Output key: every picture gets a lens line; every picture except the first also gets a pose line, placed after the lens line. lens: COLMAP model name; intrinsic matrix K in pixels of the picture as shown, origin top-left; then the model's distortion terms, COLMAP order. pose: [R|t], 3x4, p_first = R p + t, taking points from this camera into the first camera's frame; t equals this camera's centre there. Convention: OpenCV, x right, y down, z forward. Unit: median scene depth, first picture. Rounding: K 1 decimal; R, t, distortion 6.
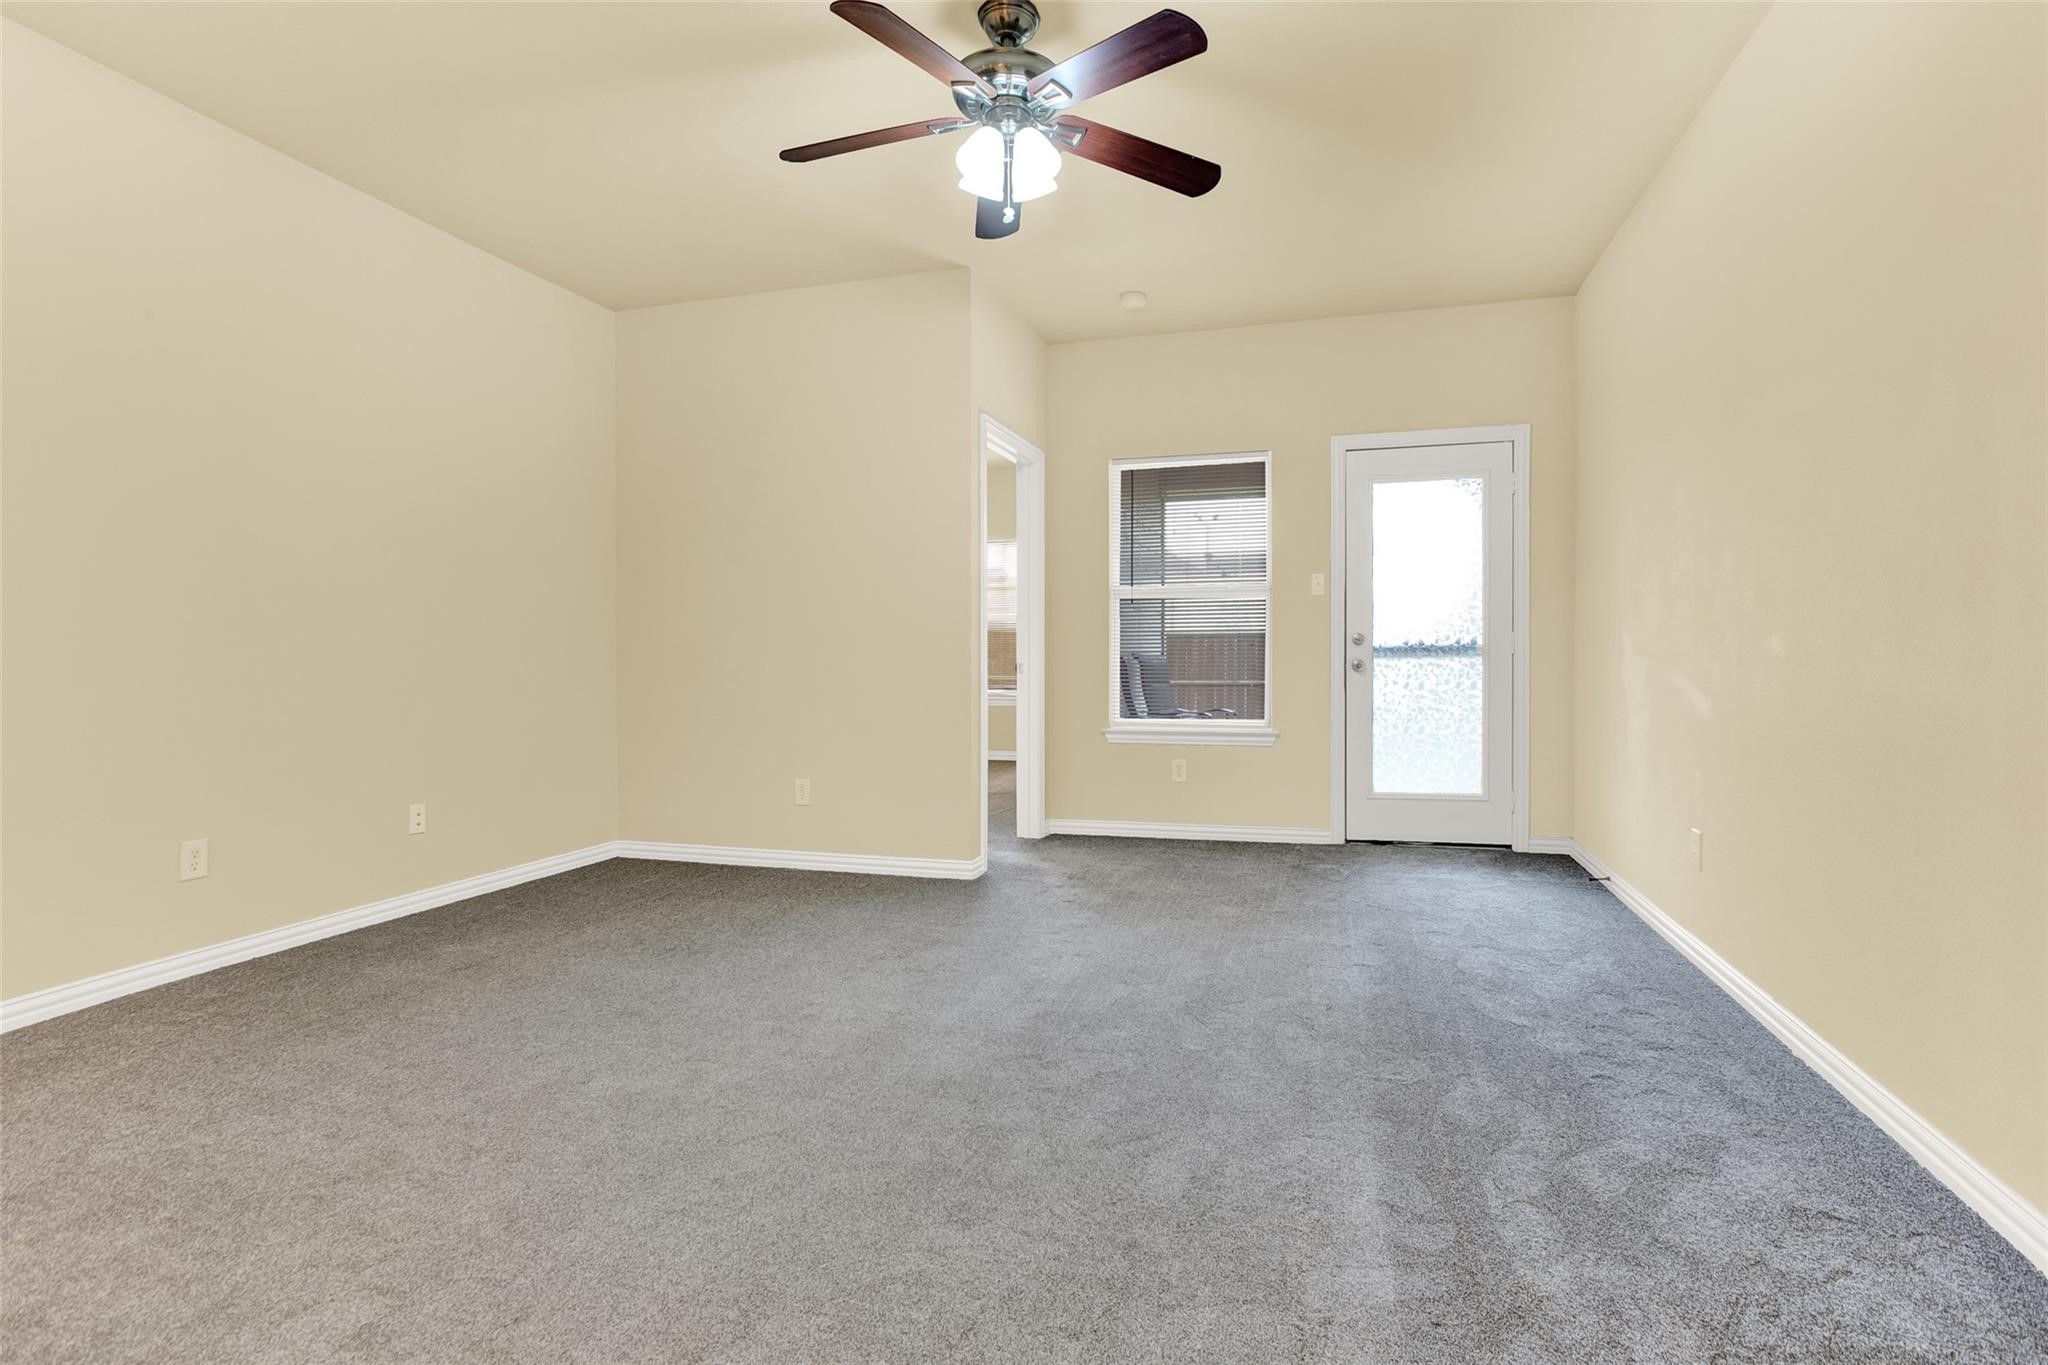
lens RADIAL K [[995.7, 0, 1036.0], [0, 995.7, 659.9], [0, 0, 1]] dist [-0.017771, 0.000180]
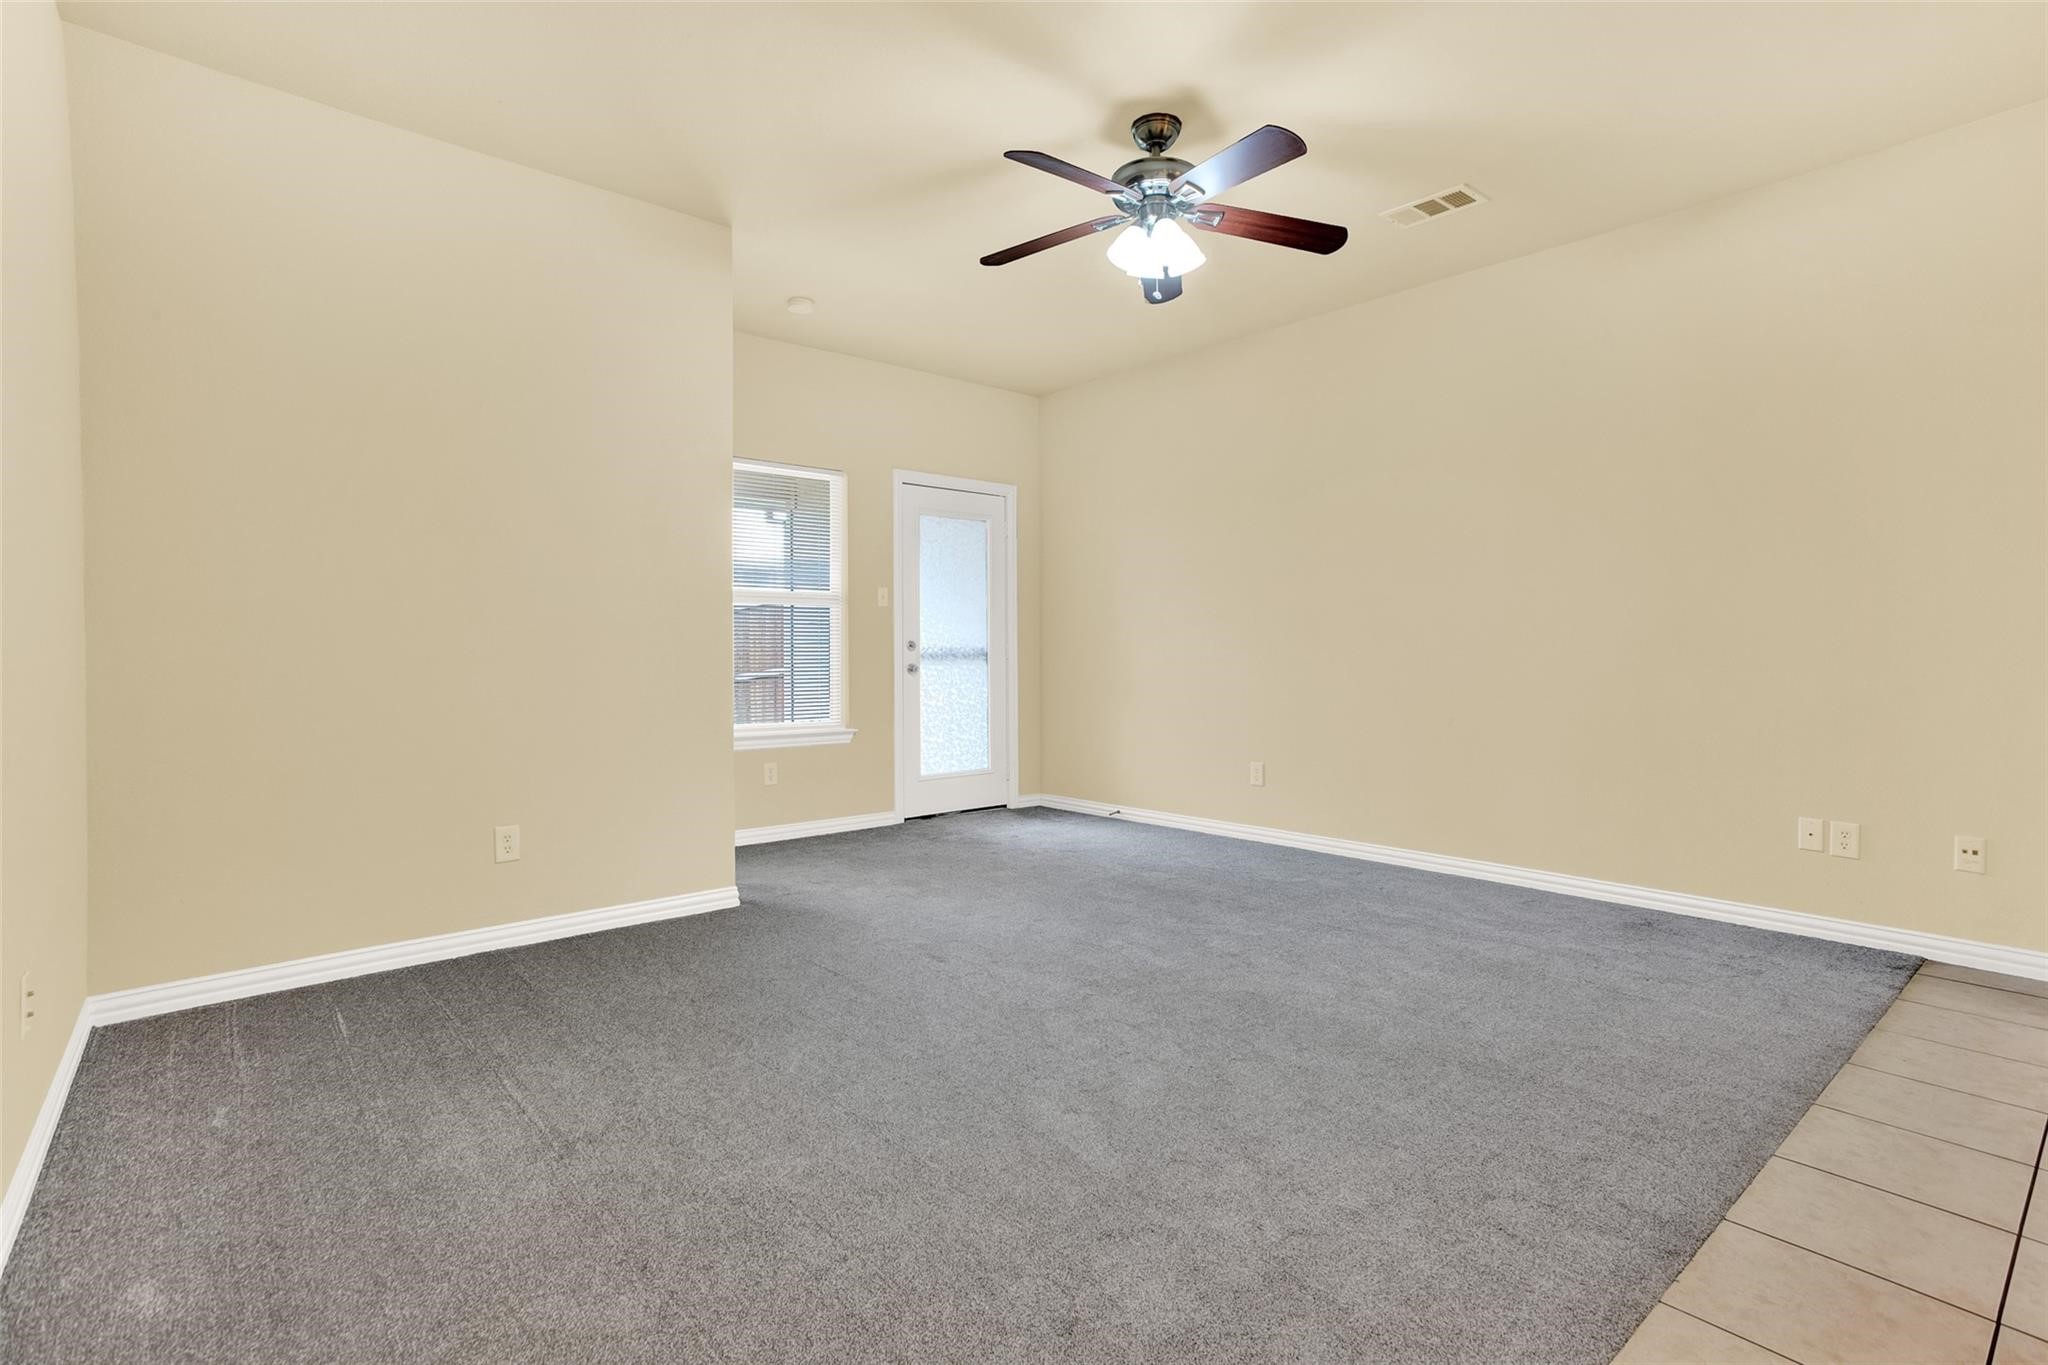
lens RADIAL K [[995.7, 0, 1036.0], [0, 995.7, 659.9], [0, 0, 1]] dist [-0.017771, 0.000180]
pose [[0.548462, -0.002909, 0.836170, -0.584888], [0.009755, 0.999948, -0.002920, 0.000846], [-0.836118, 0.009758, 0.548462, 0.236229]]
